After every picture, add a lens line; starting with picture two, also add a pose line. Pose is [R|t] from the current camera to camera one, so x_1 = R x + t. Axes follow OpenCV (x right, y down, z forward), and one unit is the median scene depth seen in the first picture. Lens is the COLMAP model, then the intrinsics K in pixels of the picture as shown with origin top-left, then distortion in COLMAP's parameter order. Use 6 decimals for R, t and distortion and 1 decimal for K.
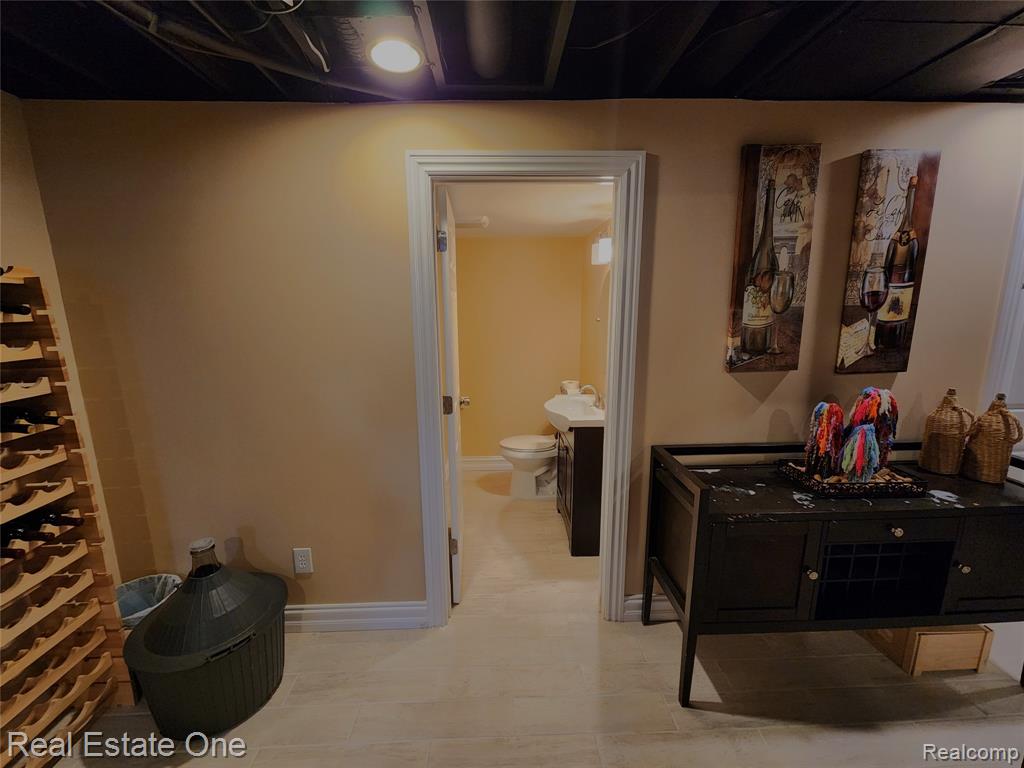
lens RADIAL K [[421.4, 0, 509.1], [0, 421.4, 384.8], [0, 0, 1]] dist [-0.002483, 0.000770]
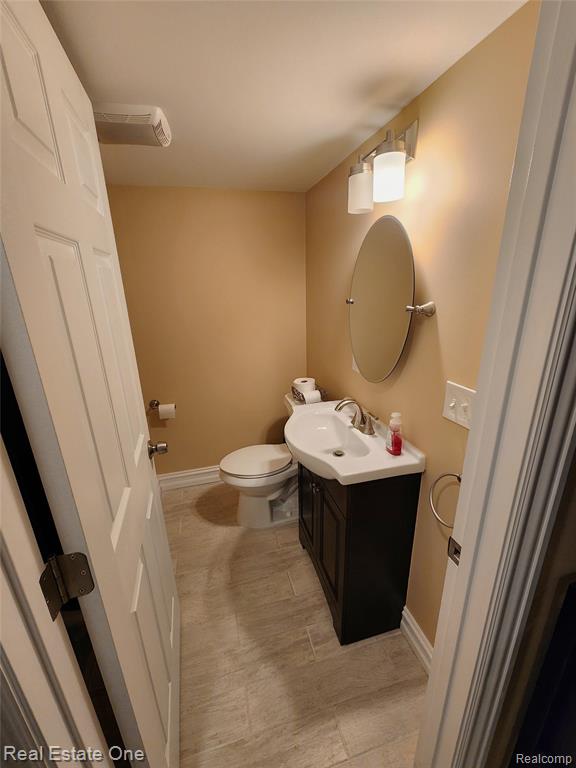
lens RADIAL K [[316.1, 0, 287.7], [0, 316.1, 384.1], [0, 0, 1]] dist [-0.002483, 0.000770]
pose [[0.975338, -0.084149, 0.204048, -0.009591], [0.059142, 0.990303, 0.125706, -0.098756], [-0.212647, -0.110538, 0.970857, 0.543115]]
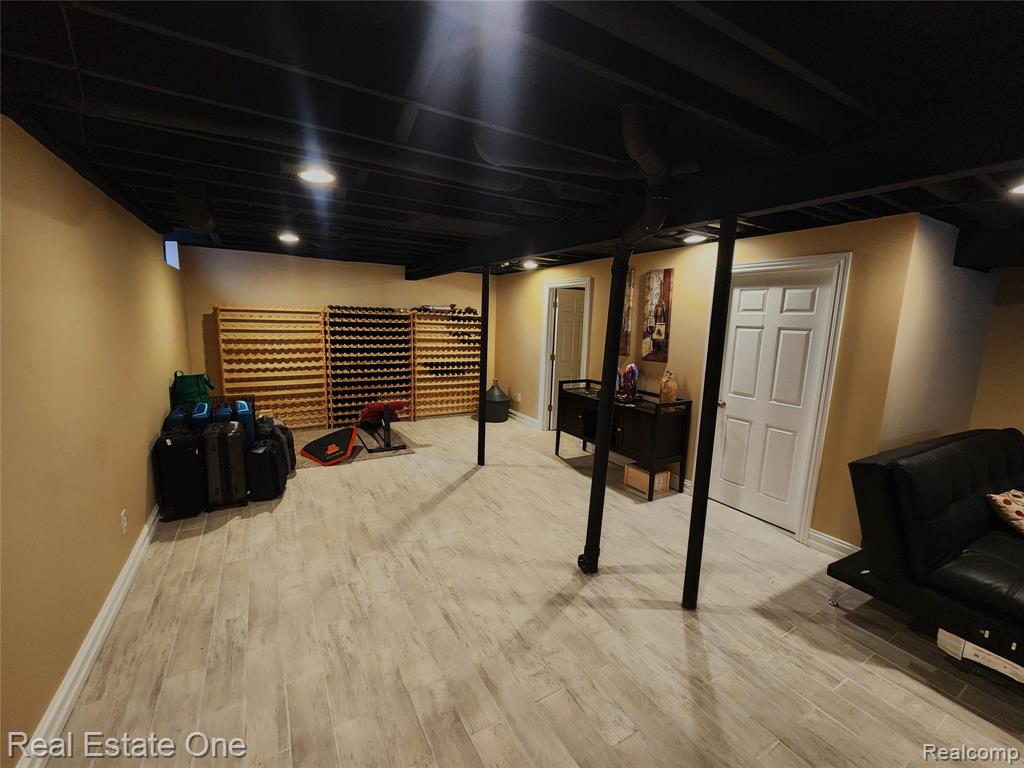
lens RADIAL K [[421.4, 0, 509.9], [0, 421.4, 382.1], [0, 0, 1]] dist [-0.002483, 0.000770]
pose [[0.478354, 0.160674, -0.863343, 2.549985], [-0.204732, 0.976433, 0.068285, 0.088047], [0.853969, 0.144090, 0.499975, -0.817761]]
